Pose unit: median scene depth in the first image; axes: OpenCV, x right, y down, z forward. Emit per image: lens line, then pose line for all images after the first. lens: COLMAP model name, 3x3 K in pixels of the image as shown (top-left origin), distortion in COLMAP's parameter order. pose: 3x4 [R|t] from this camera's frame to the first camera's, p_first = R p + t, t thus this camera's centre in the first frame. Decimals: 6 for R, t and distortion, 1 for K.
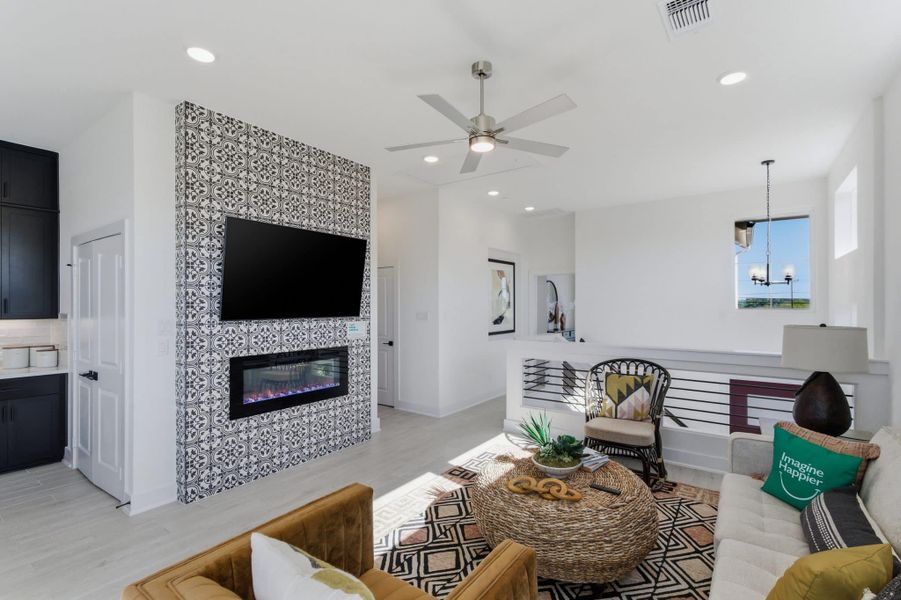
lens RADIAL K [[420.6, 0, 442.7], [0, 420.6, 303.5], [0, 0, 1]] dist [0.000993, 0.000223]
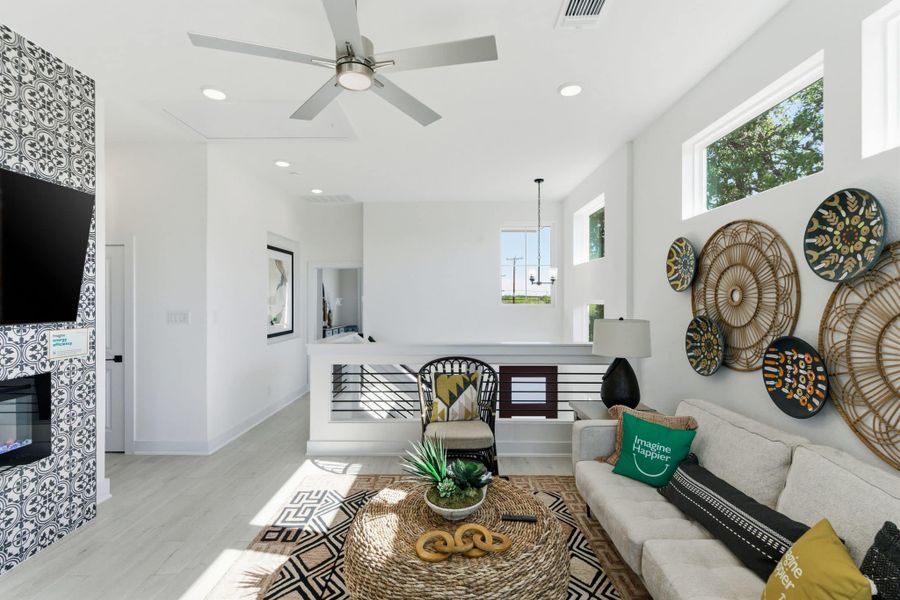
lens RADIAL K [[415.0, 0, 450.0], [0, 415.0, 300.0], [0, 0, 1]] dist [0.000079, 0.000587]
pose [[0.809708, 0.000764, 0.586833, -0.126292], [-0.001944, 0.999997, 0.001381, -0.001800], [-0.586830, -0.002259, 0.809707, 0.228115]]
